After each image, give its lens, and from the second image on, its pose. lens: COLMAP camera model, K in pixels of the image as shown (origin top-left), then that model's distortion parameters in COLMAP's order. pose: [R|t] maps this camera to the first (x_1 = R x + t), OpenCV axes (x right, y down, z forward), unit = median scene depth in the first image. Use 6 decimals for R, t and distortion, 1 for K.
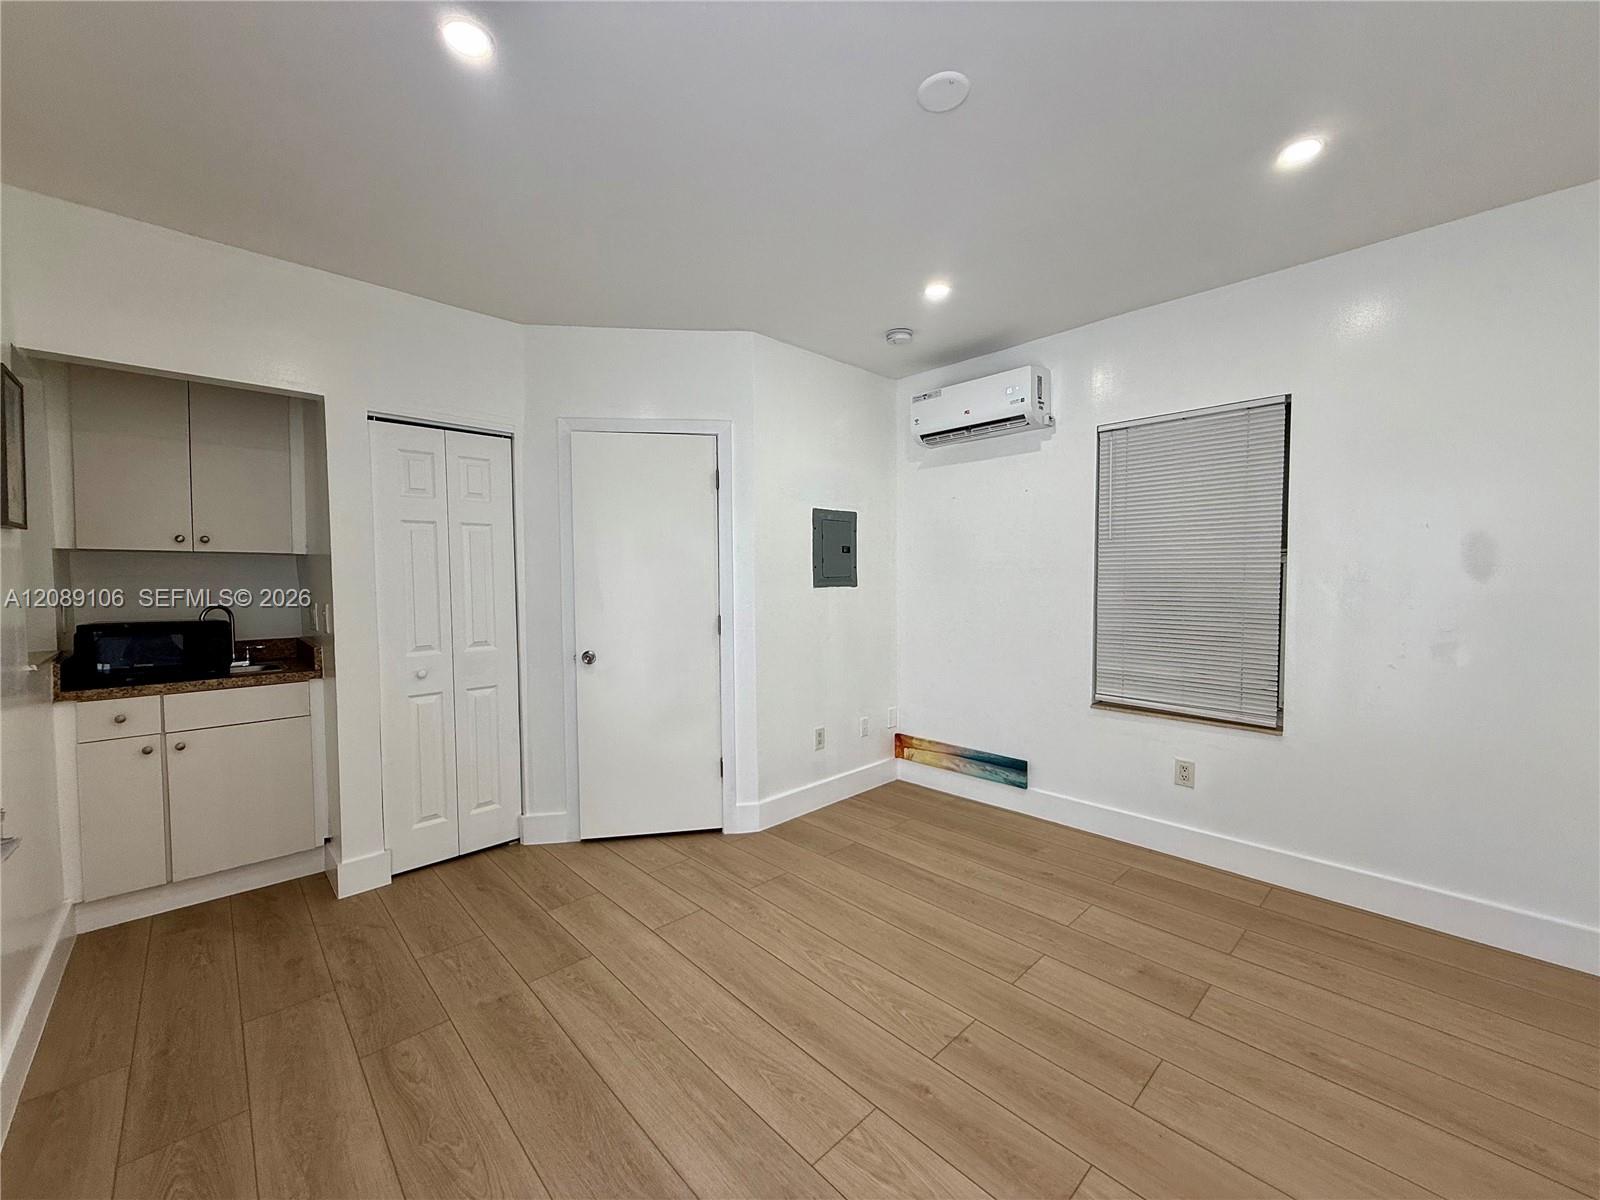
lens RADIAL K [[636.8, 0, 793.2], [0, 636.8, 600.0], [0, 0, 1]] dist [-0.000066, 0.000364]
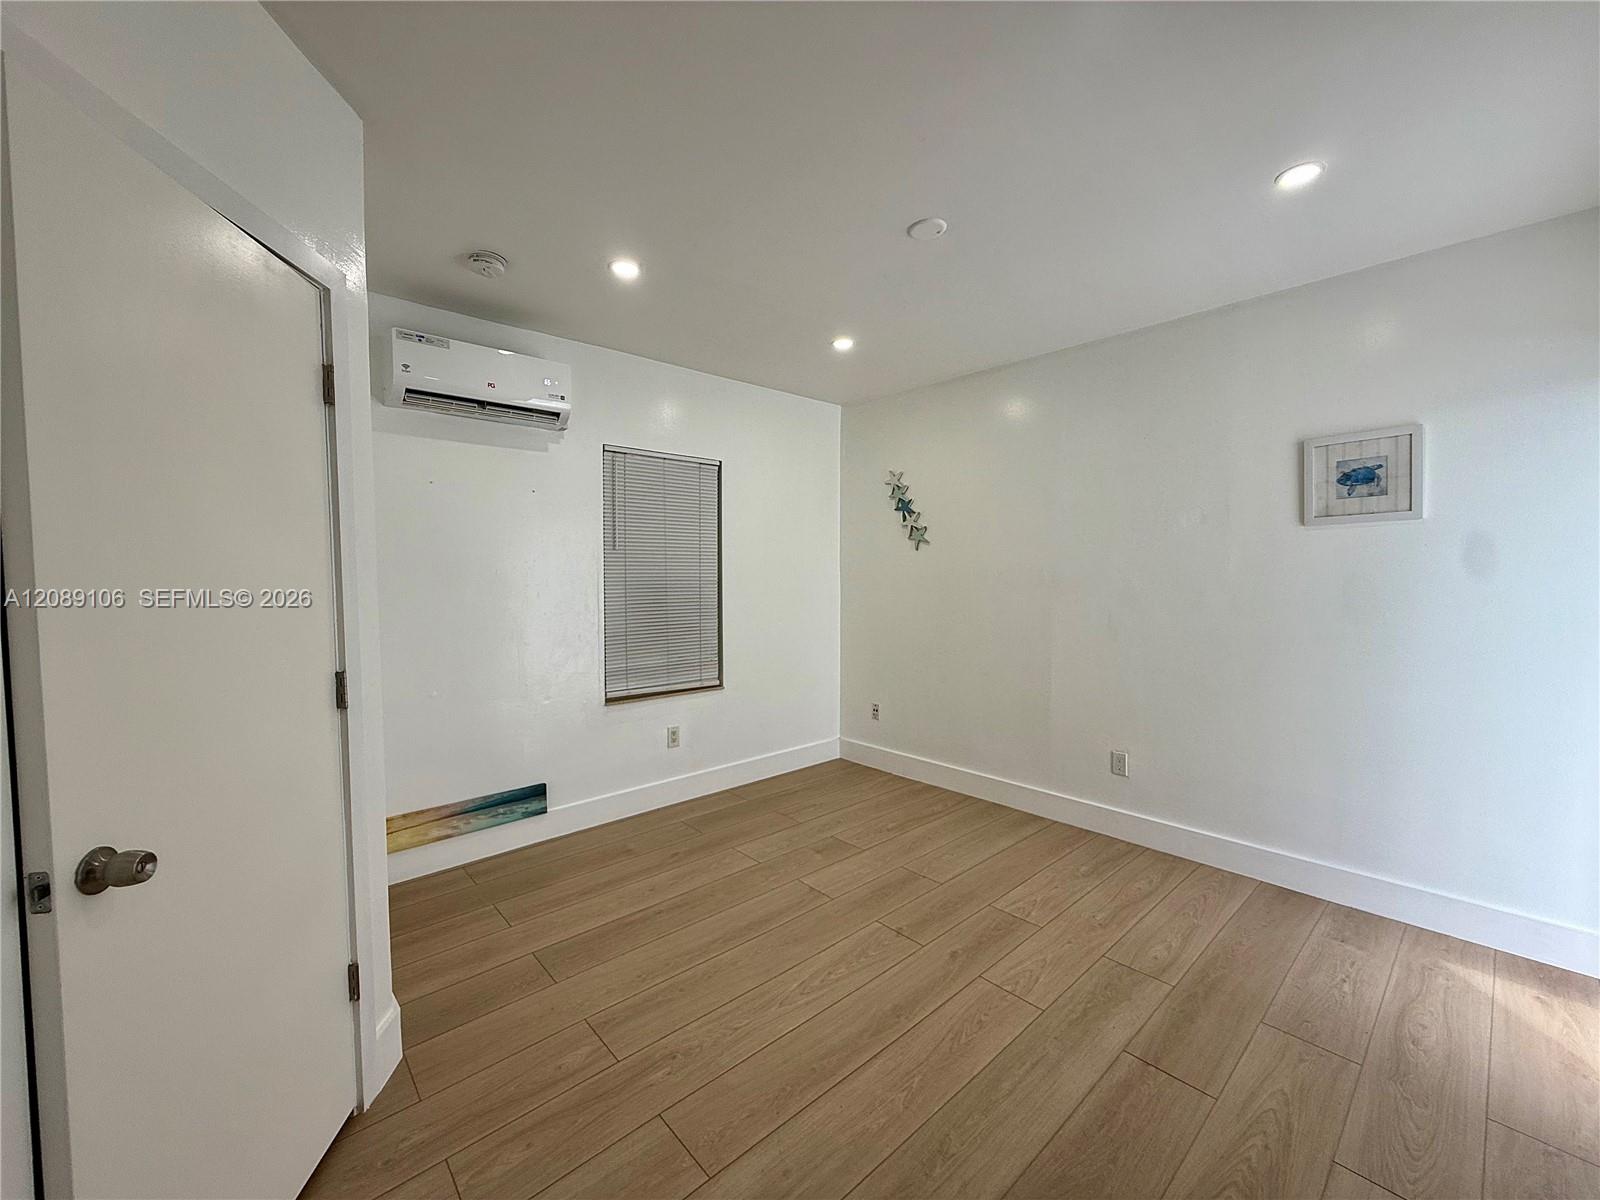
lens RADIAL K [[636.8, 0, 793.2], [0, 636.8, 600.0], [0, 0, 1]] dist [-0.000066, 0.000364]
pose [[0.026160, -0.033444, 0.999098, -0.710183], [0.044819, 0.998474, 0.032249, -0.035915], [-0.998653, 0.043935, 0.027619, 0.781934]]
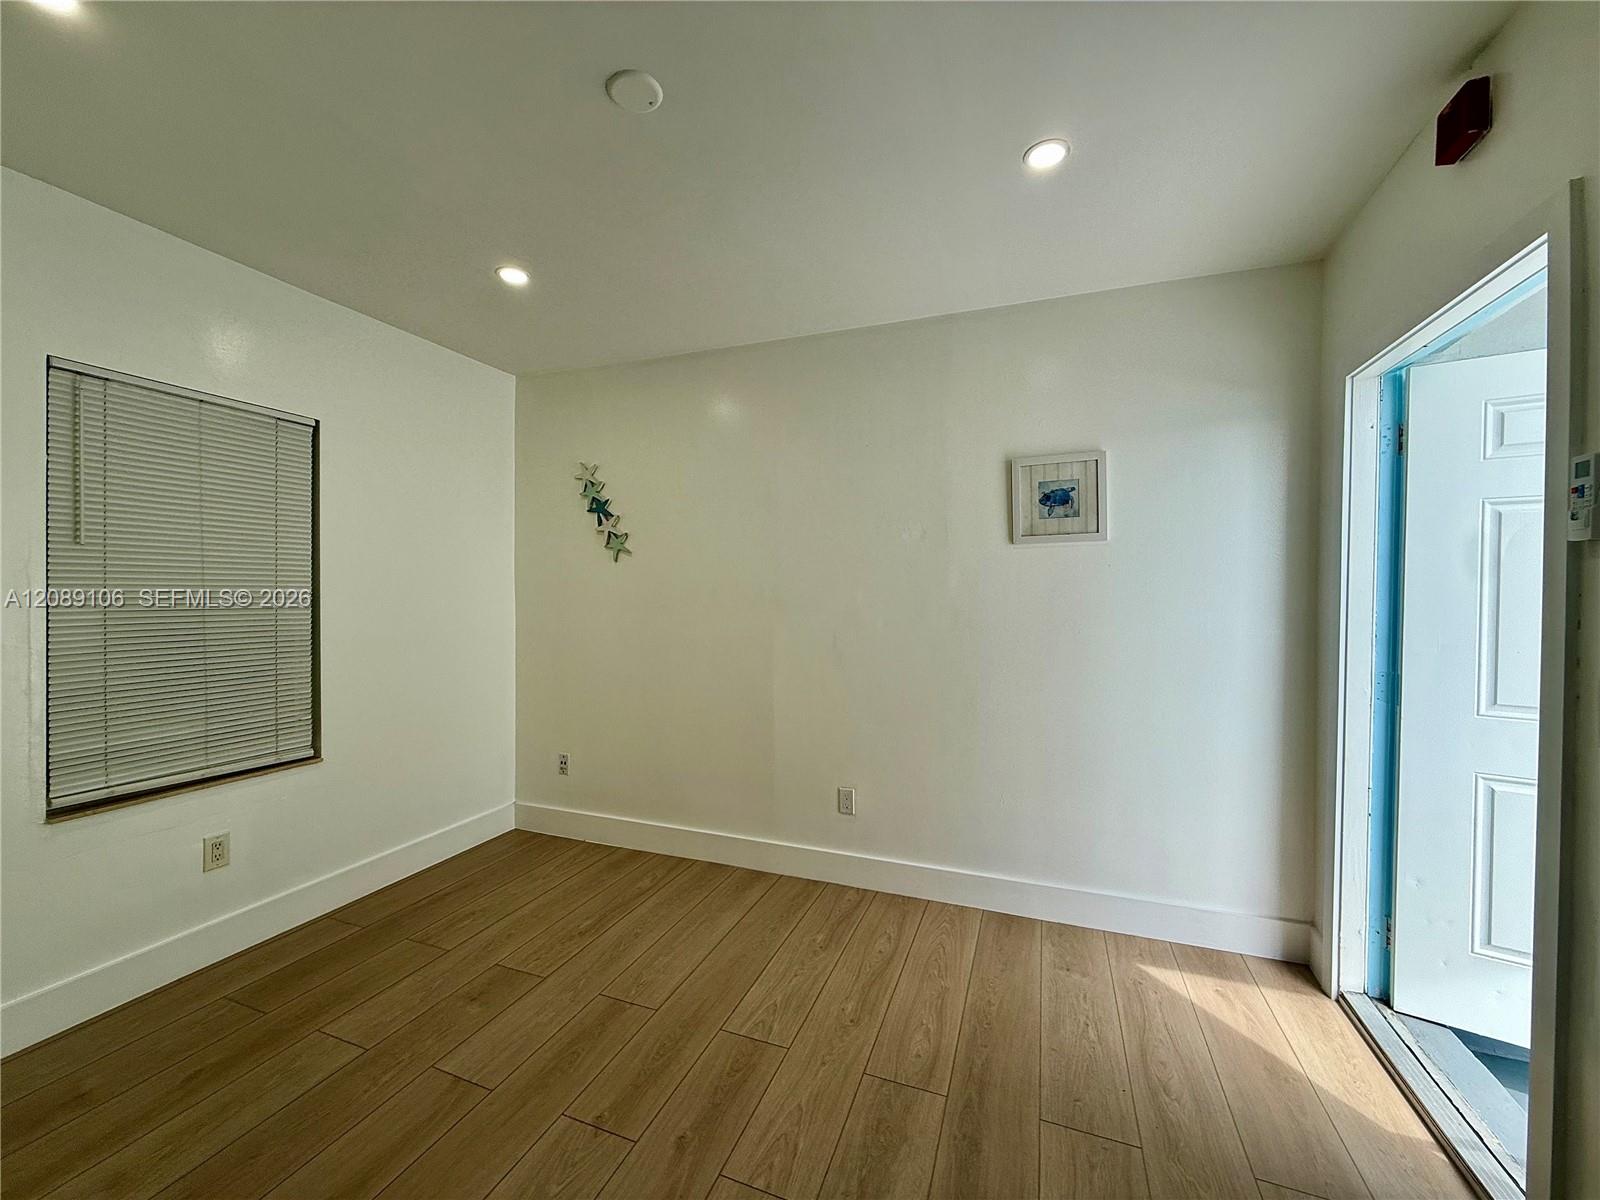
lens RADIAL K [[636.8, 0, 793.2], [0, 636.8, 600.0], [0, 0, 1]] dist [-0.000066, 0.000364]
pose [[-0.430170, -0.003742, 0.902740, -0.442157], [0.038492, 0.999006, 0.022483, -0.032411], [-0.901927, 0.044420, -0.429598, 0.747697]]
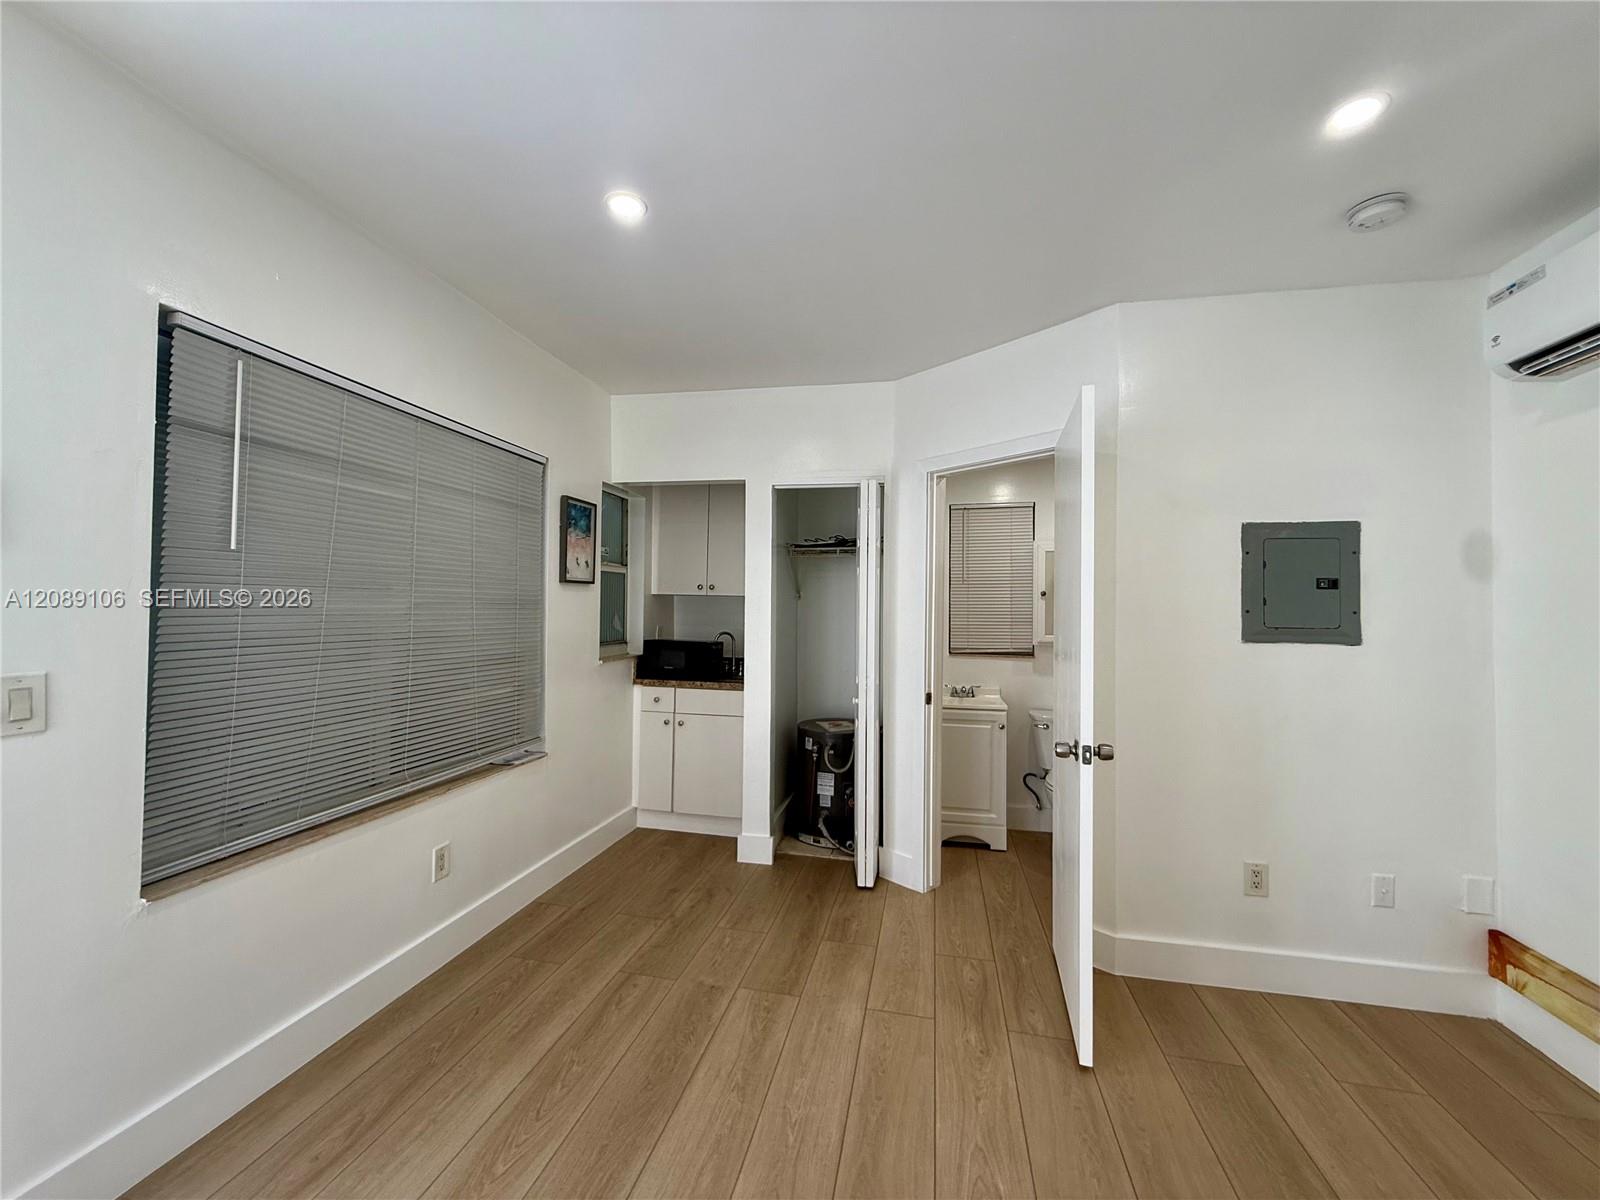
lens RADIAL K [[635.7, 0, 791.5], [0, 635.7, 598.1], [0, 0, 1]] dist [-0.002341, -0.000364]
pose [[0.562892, -0.003191, -0.826524, 0.416192], [-0.050807, 0.997968, -0.038454, -0.022146], [0.824967, 0.063638, 0.561586, 0.324330]]
